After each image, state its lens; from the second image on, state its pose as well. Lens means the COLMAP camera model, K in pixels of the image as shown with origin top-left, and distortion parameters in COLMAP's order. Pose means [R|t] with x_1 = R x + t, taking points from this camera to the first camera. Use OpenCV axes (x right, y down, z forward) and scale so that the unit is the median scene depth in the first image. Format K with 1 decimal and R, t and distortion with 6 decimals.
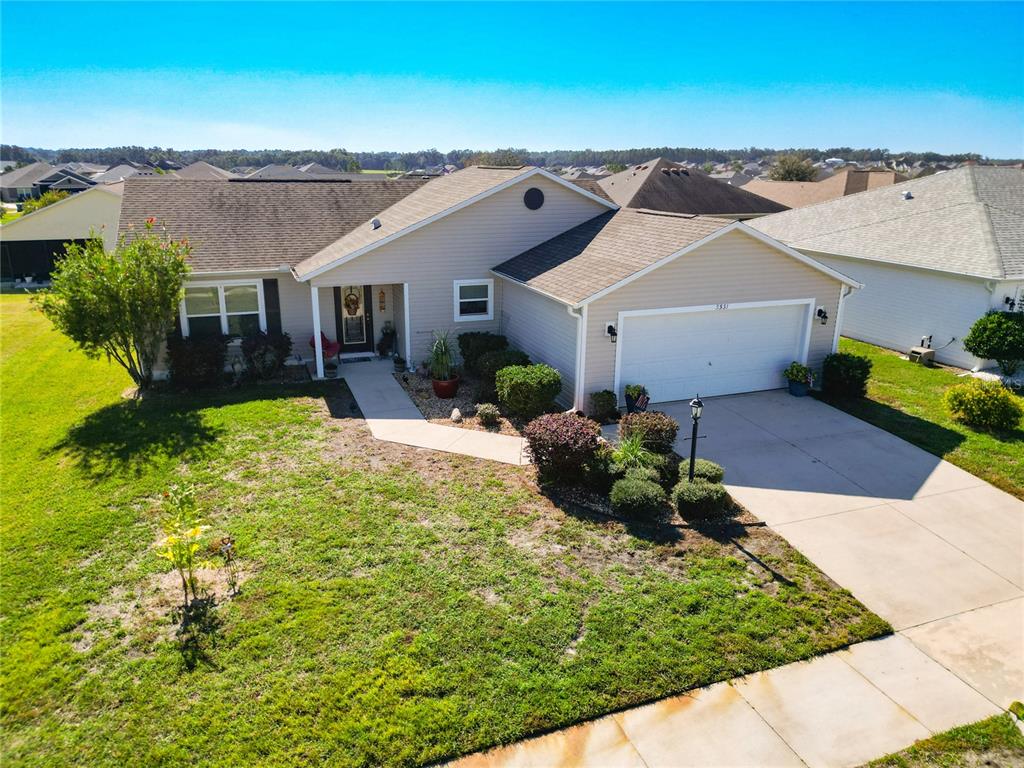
lens RADIAL K [[738.5, 0, 505.5], [0, 738.5, 381.0], [0, 0, 1]] dist [0.025792, -0.010349]
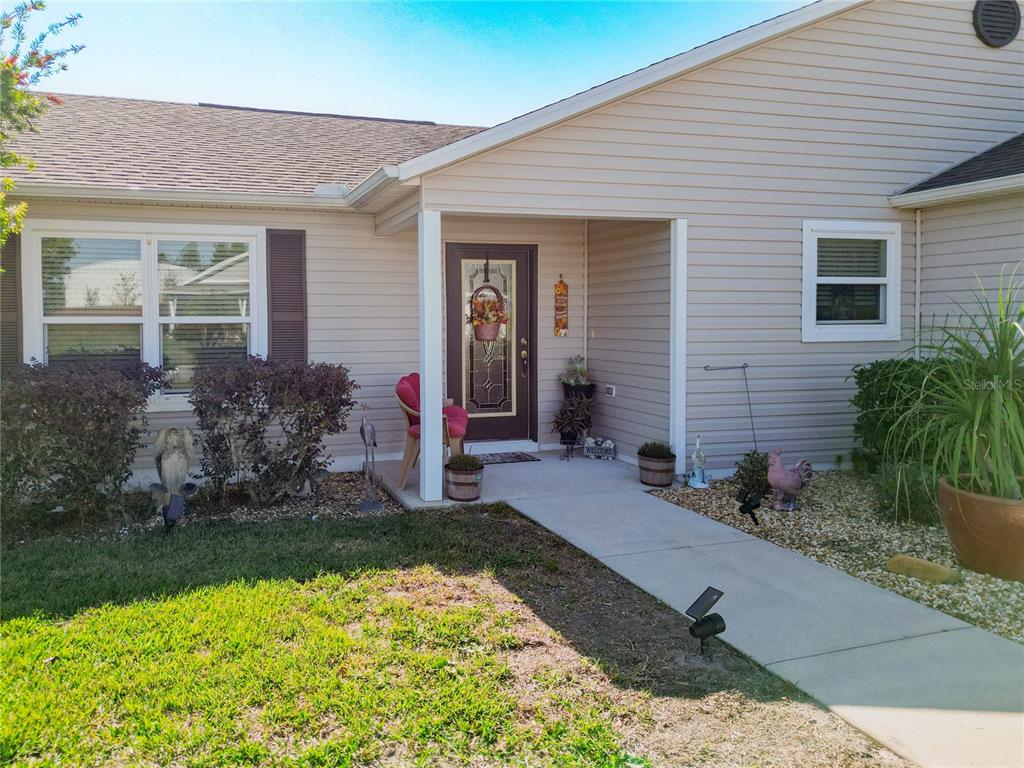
lens RADIAL K [[738.5, 0, 426.0], [0, 738.5, 334.3], [0, 0, 1]] dist [0.025792, -0.010349]
pose [[0.998394, -0.011099, -0.055561, -0.268804], [-0.004488, 0.962049, -0.272840, 0.014967], [0.056481, 0.272652, 0.960454, 0.780465]]
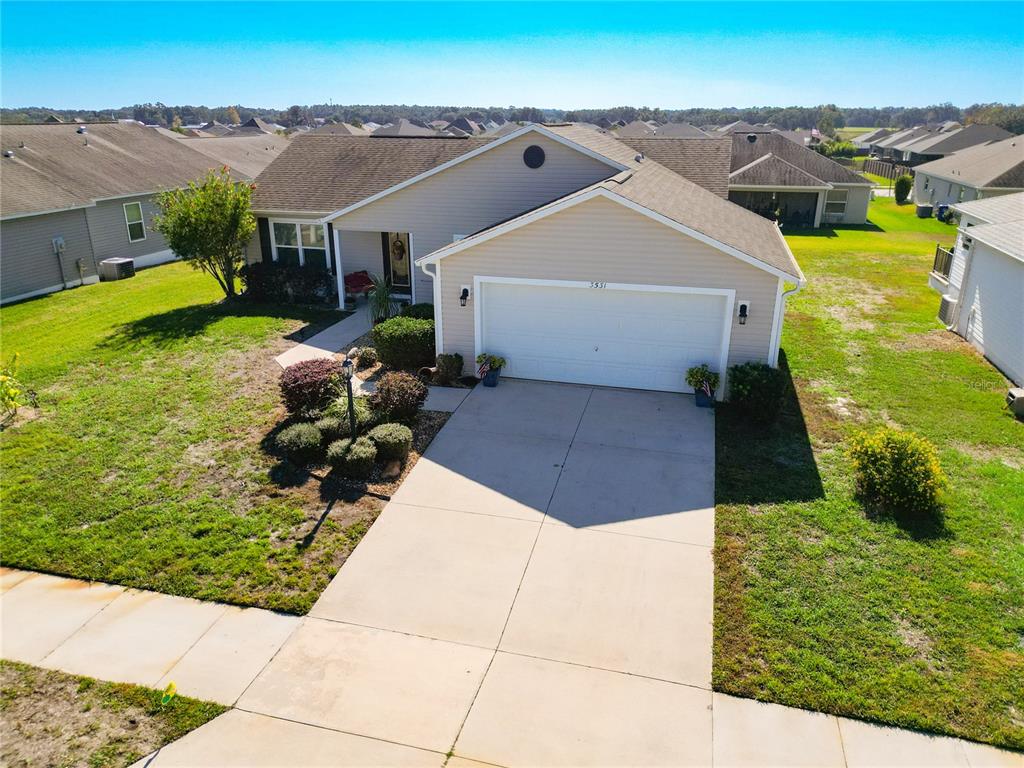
lens RADIAL K [[738.5, 0, 506.5], [0, 738.5, 386.2], [0, 0, 1]] dist [0.025792, -0.010349]
pose [[0.815719, 0.193774, -0.545026, 0.708565], [-0.162564, 0.981043, 0.105488, -0.057136], [0.555135, 0.002553, 0.831756, 0.204670]]
